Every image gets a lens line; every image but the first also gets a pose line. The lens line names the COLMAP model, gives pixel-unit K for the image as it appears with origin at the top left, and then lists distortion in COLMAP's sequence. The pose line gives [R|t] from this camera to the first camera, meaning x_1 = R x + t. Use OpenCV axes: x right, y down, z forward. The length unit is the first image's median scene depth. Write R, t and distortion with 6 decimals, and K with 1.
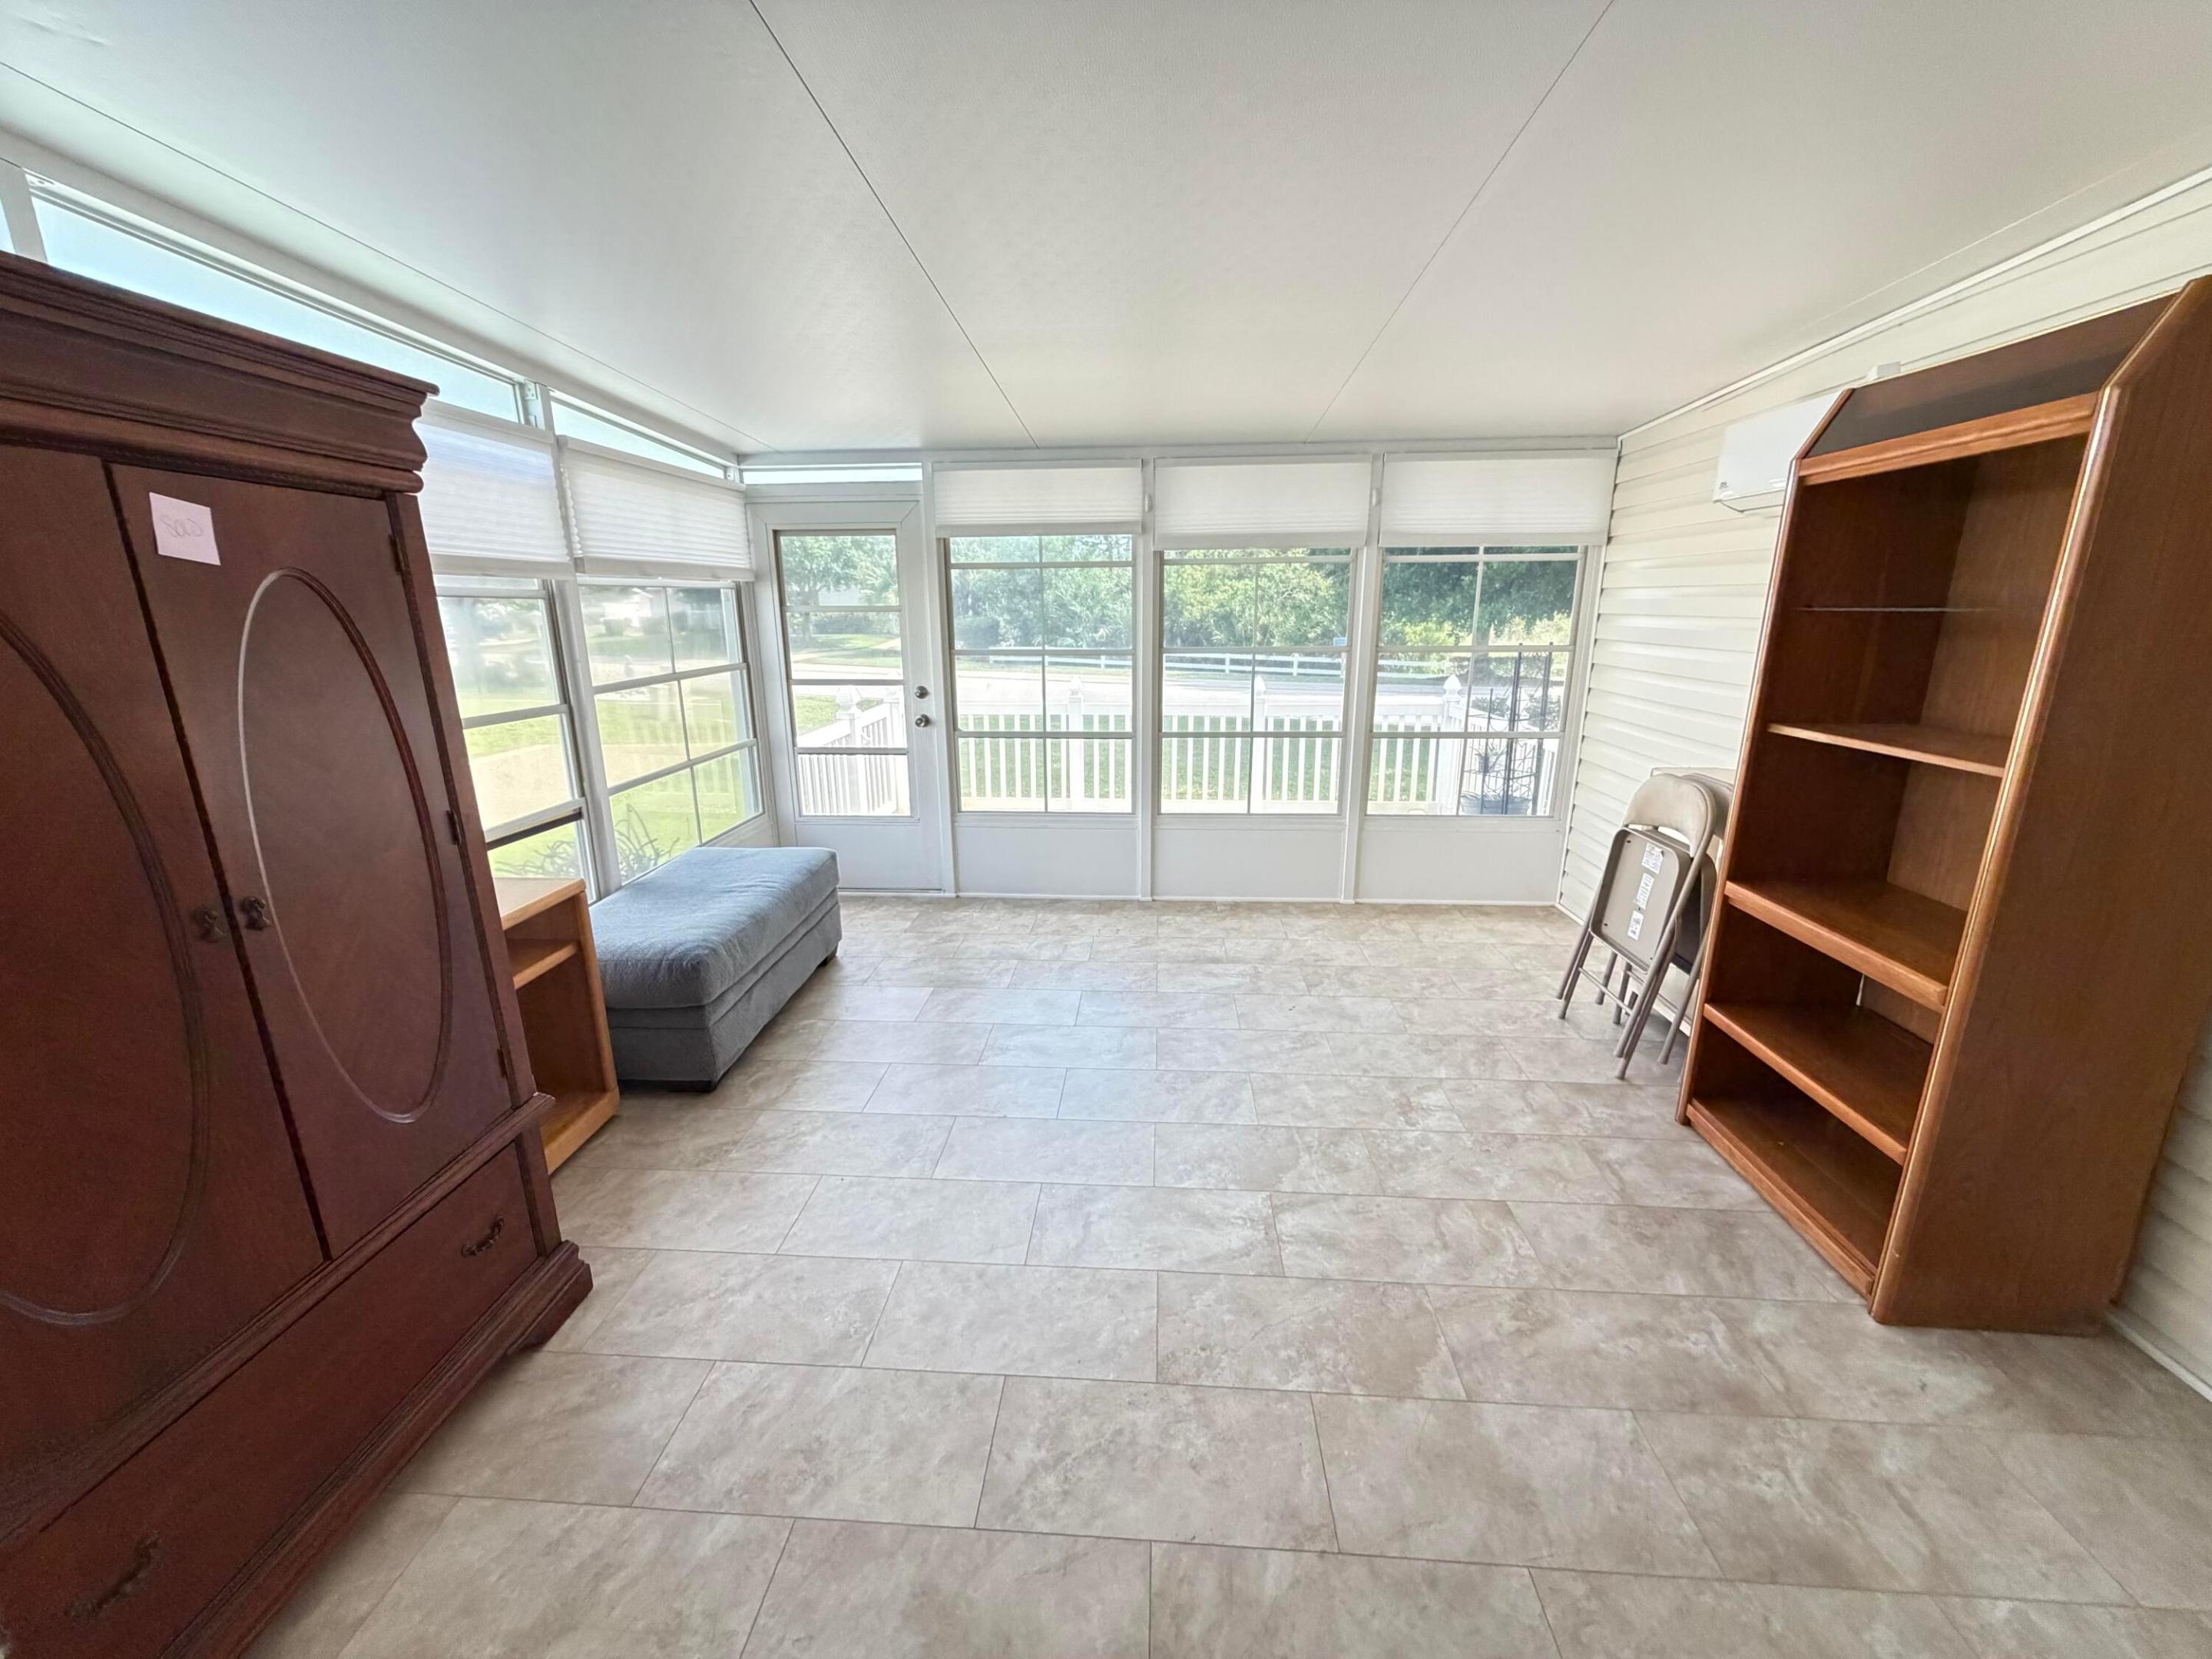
lens RADIAL K [[883.4, 0, 1097.0], [0, 883.4, 822.3], [0, 0, 1]] dist [-0.000393, 0.000787]
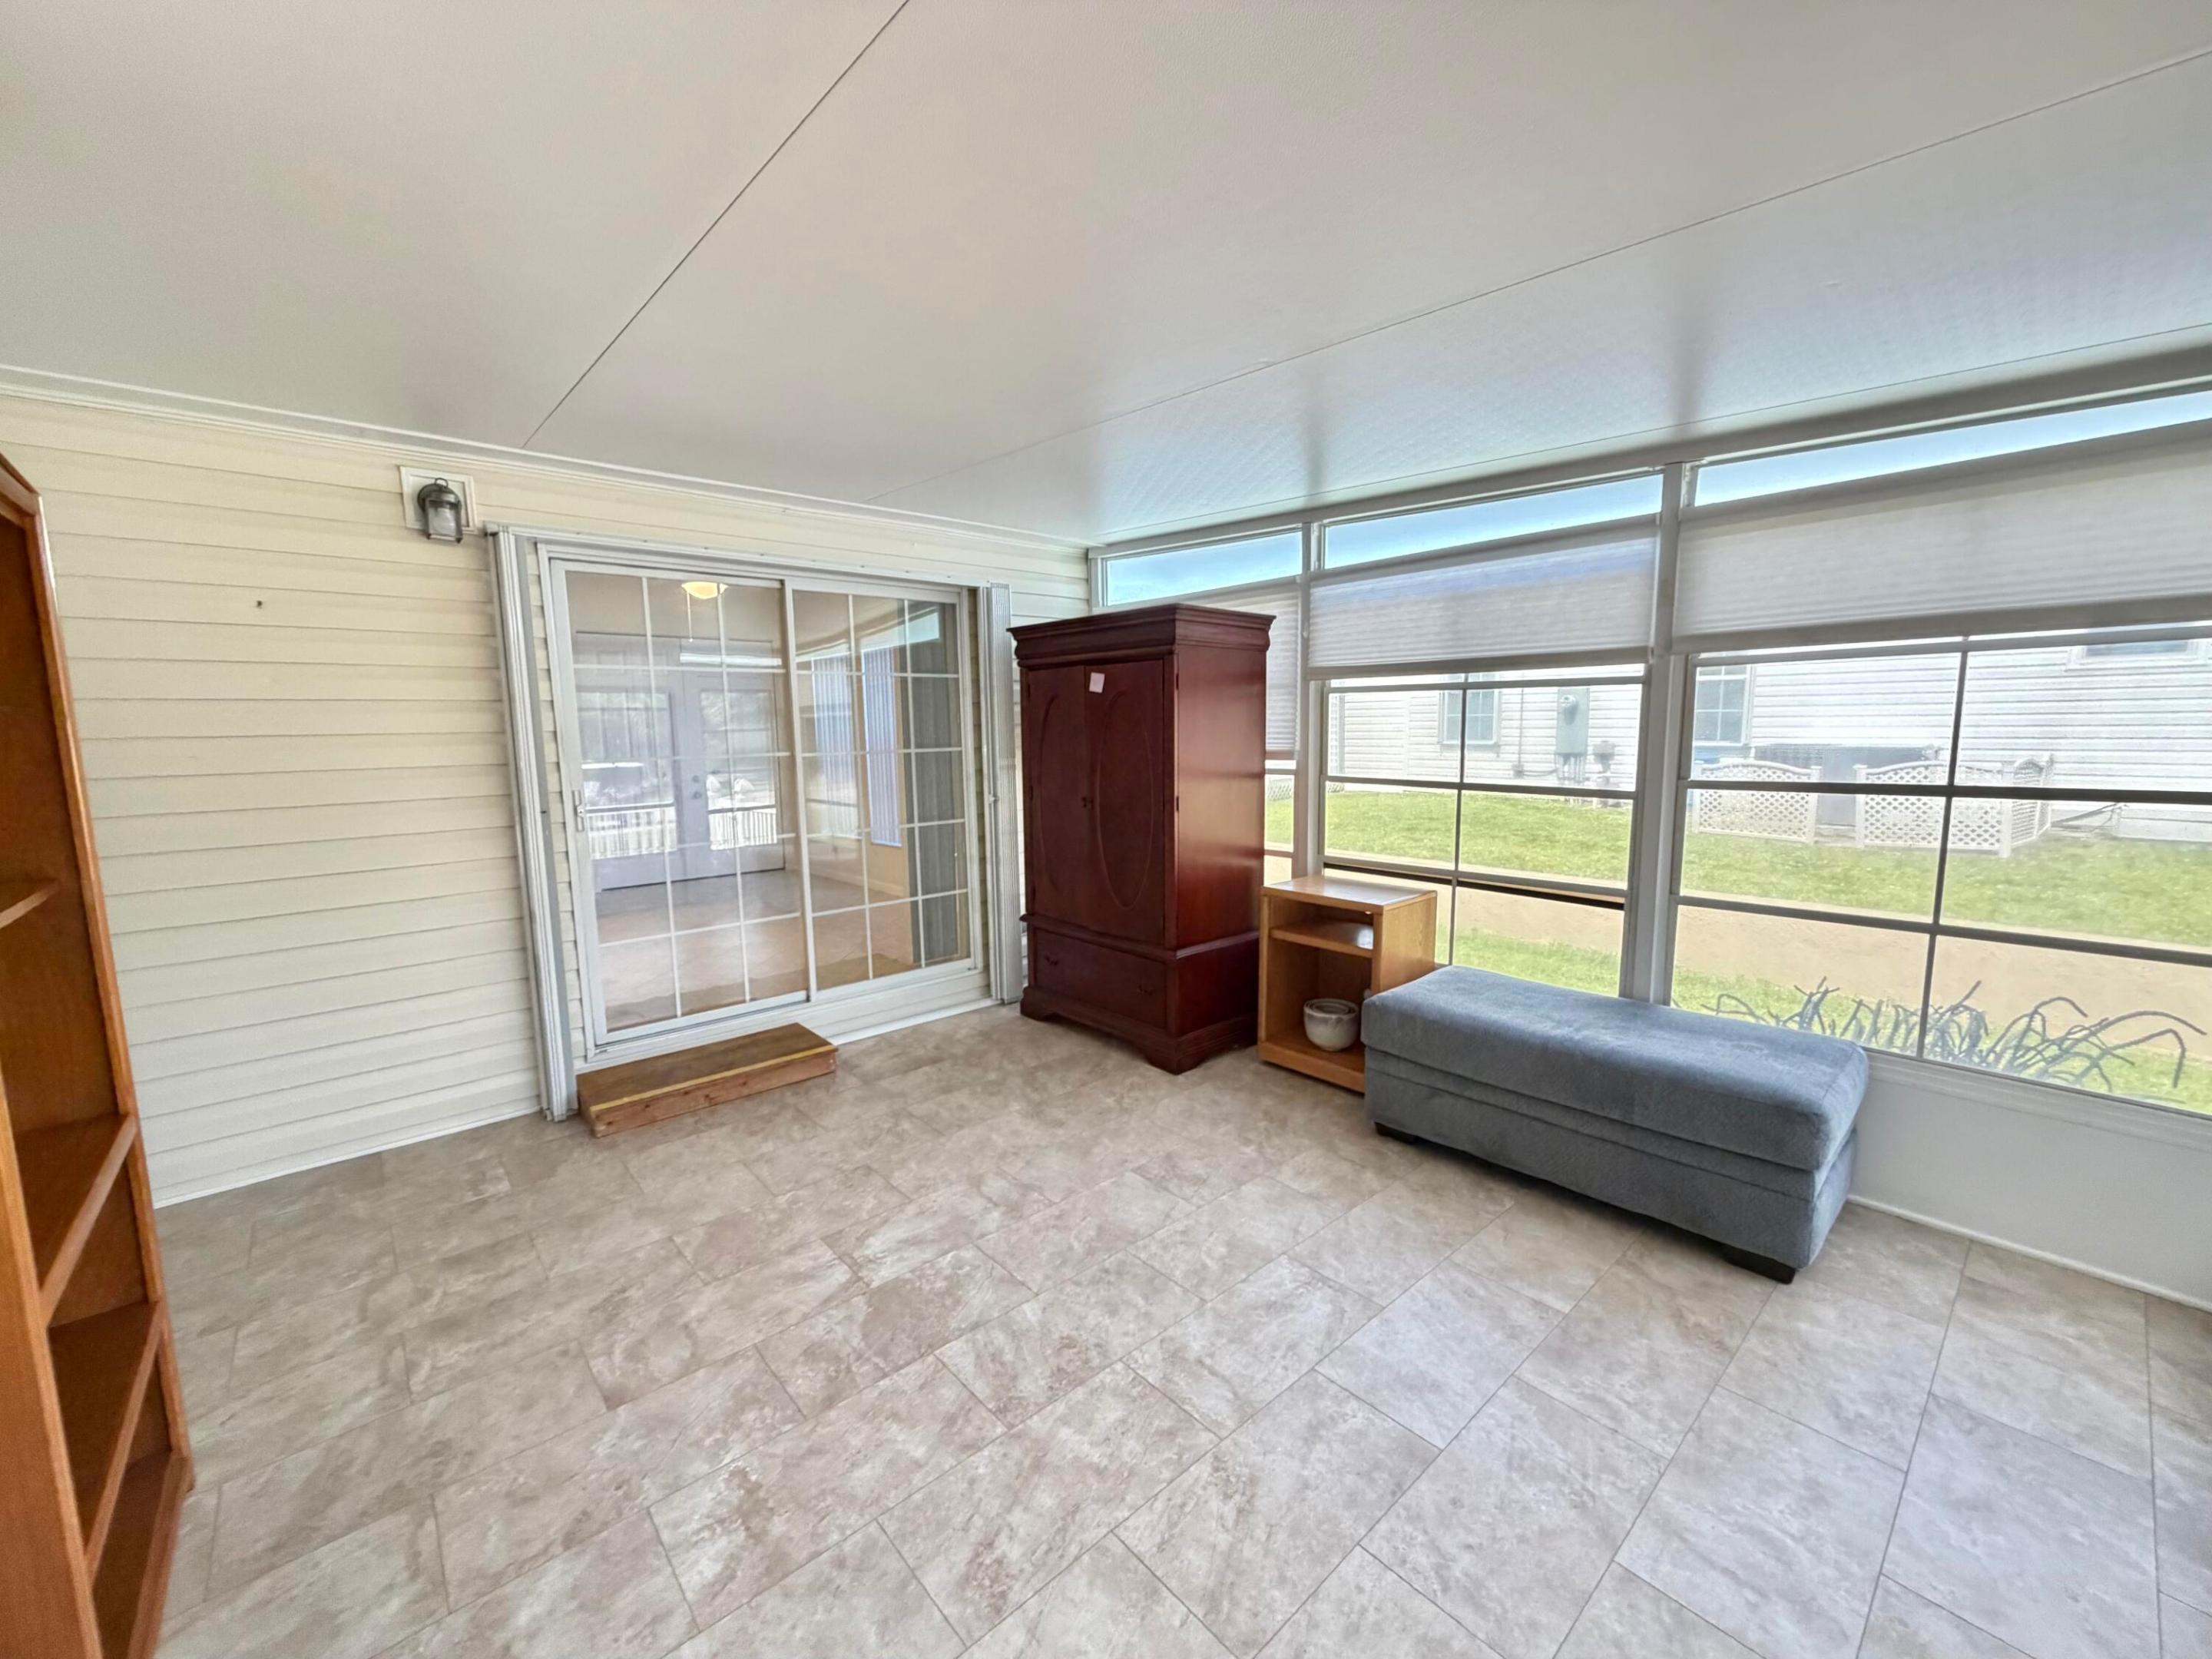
lens RADIAL K [[883.4, 0, 1101.3], [0, 883.4, 834.8], [0, 0, 1]] dist [-0.000393, 0.000787]
pose [[-0.699313, 0.106333, -0.706862, 0.620298], [-0.151818, 0.944219, 0.292235, -0.358656], [0.698507, 0.311678, -0.644162, 1.564250]]
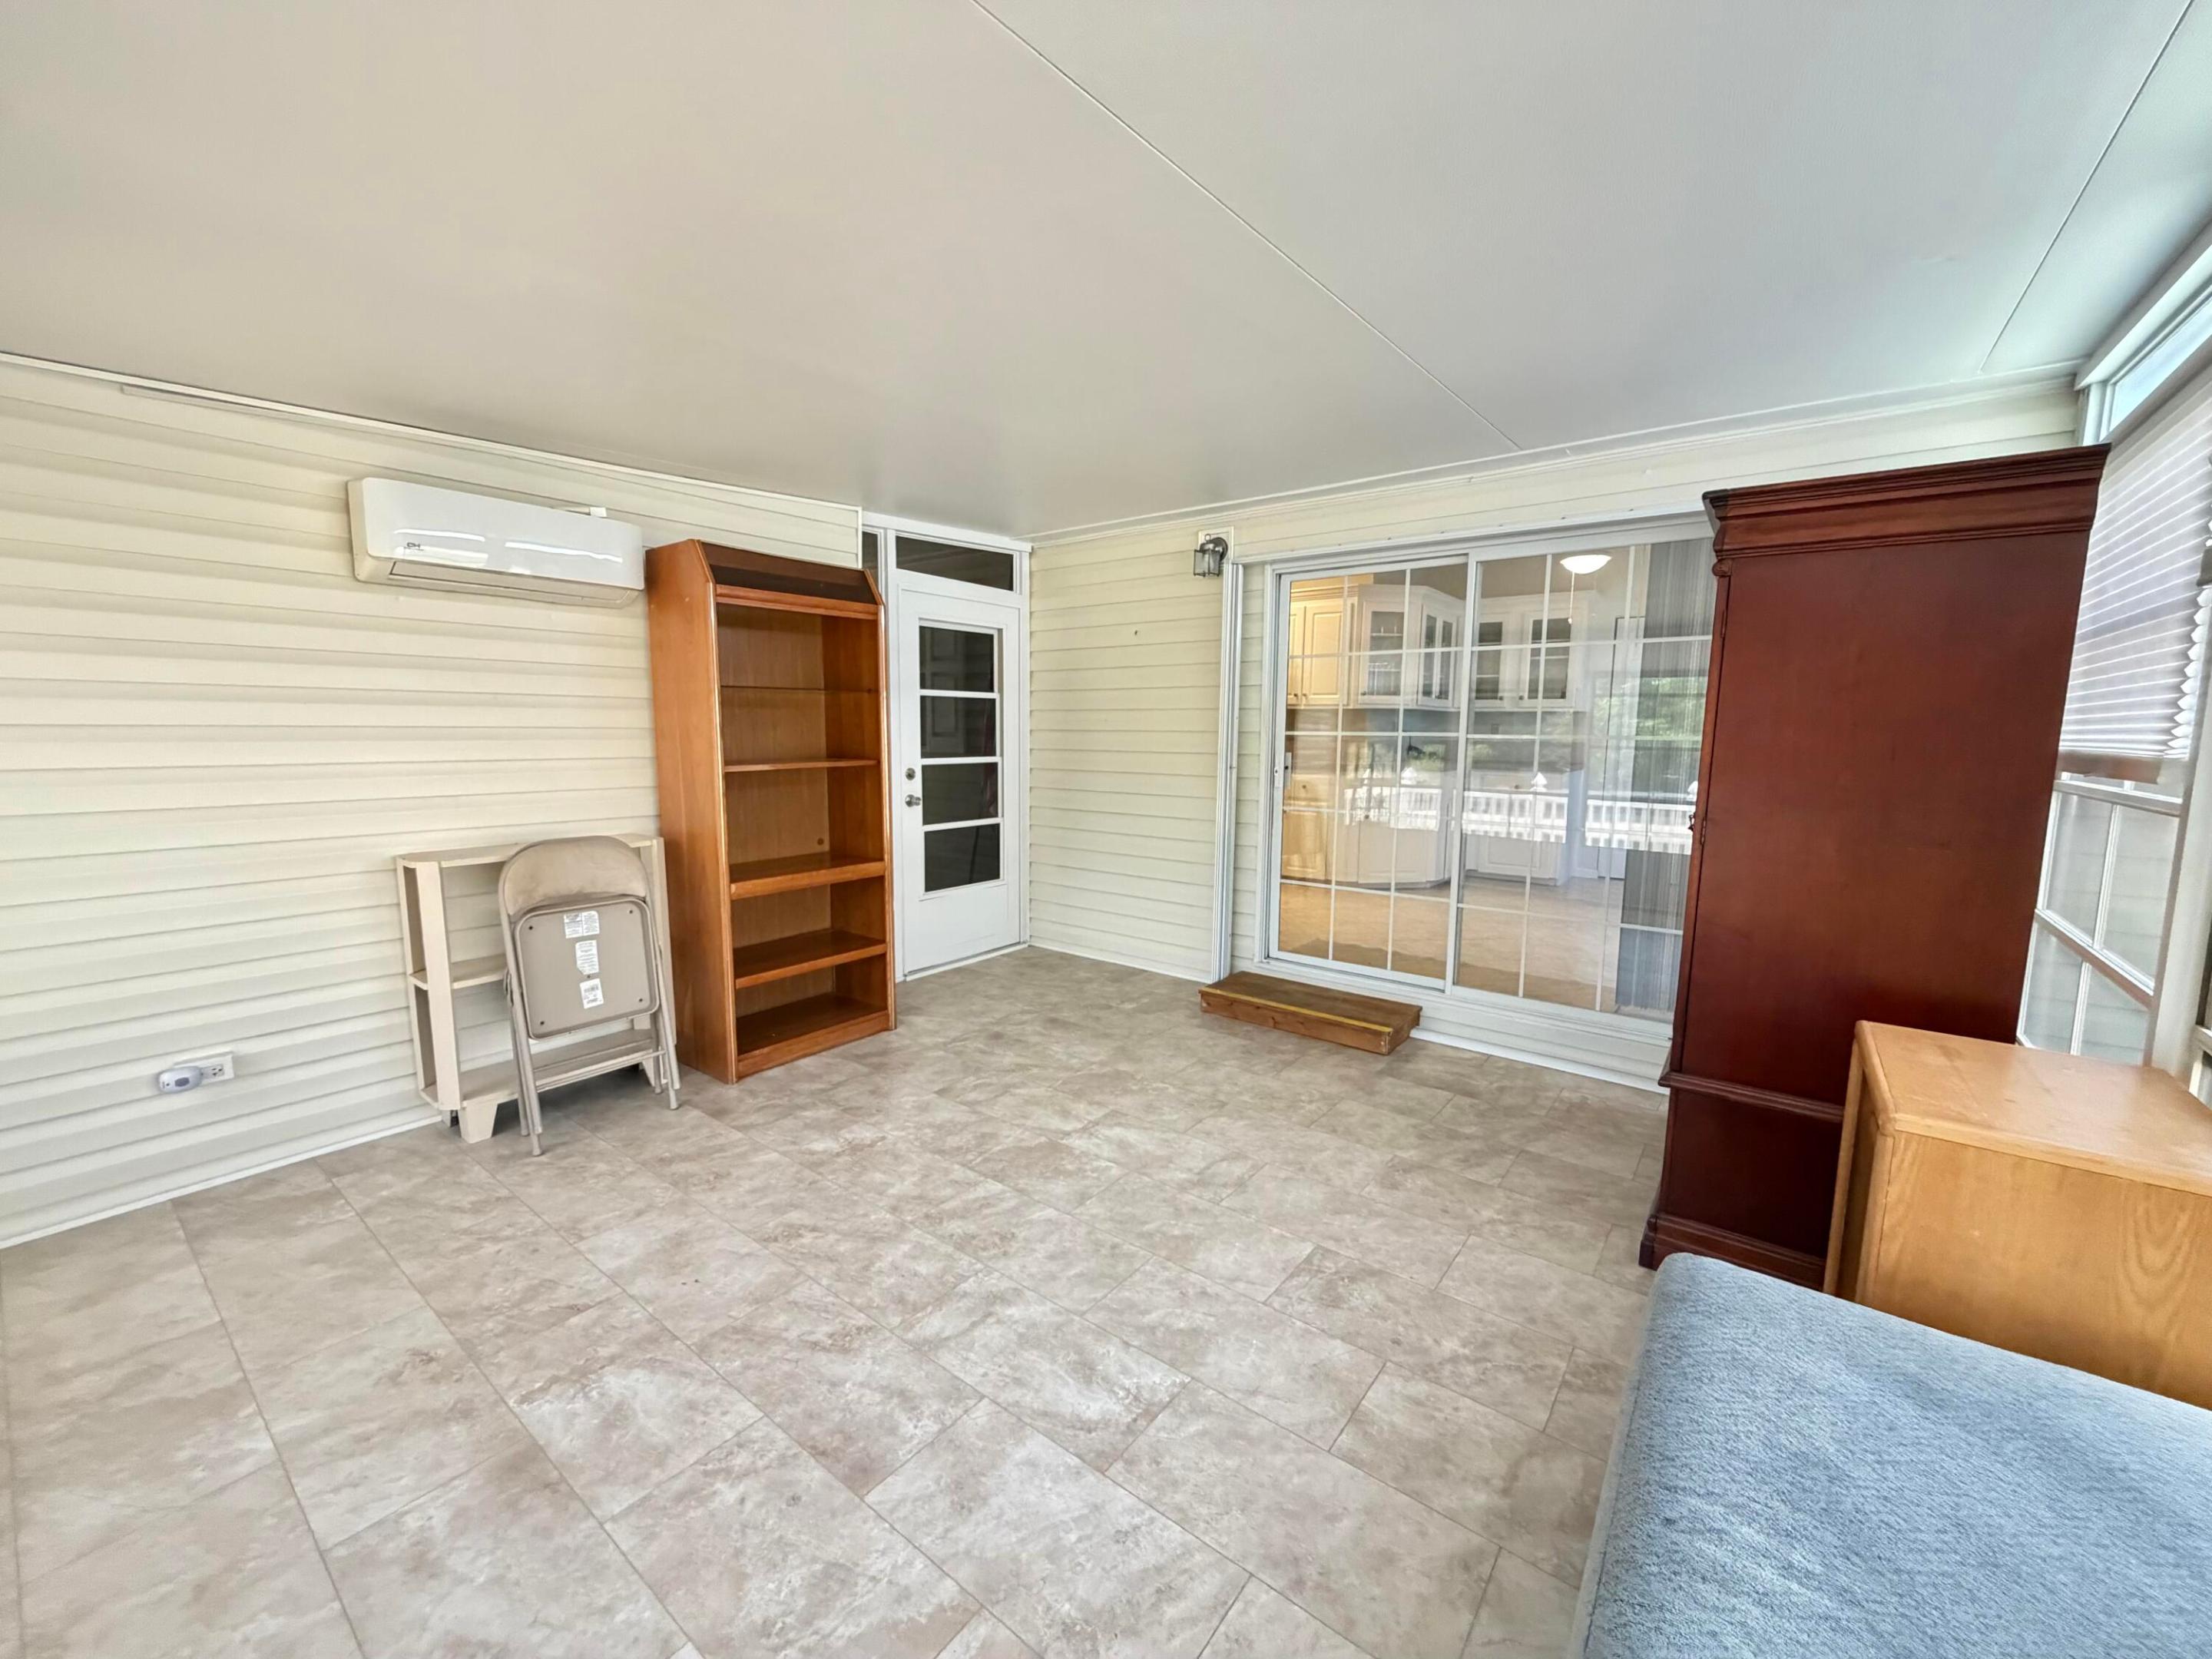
lens RADIAL K [[883.4, 0, 1096.5], [0, 883.4, 839.0], [0, 0, 1]] dist [-0.000393, 0.000787]
pose [[-0.829329, -0.070567, 0.554286, -0.481364], [0.131913, 0.939226, 0.316945, -0.346202], [-0.542966, 0.335969, -0.769619, 1.689650]]
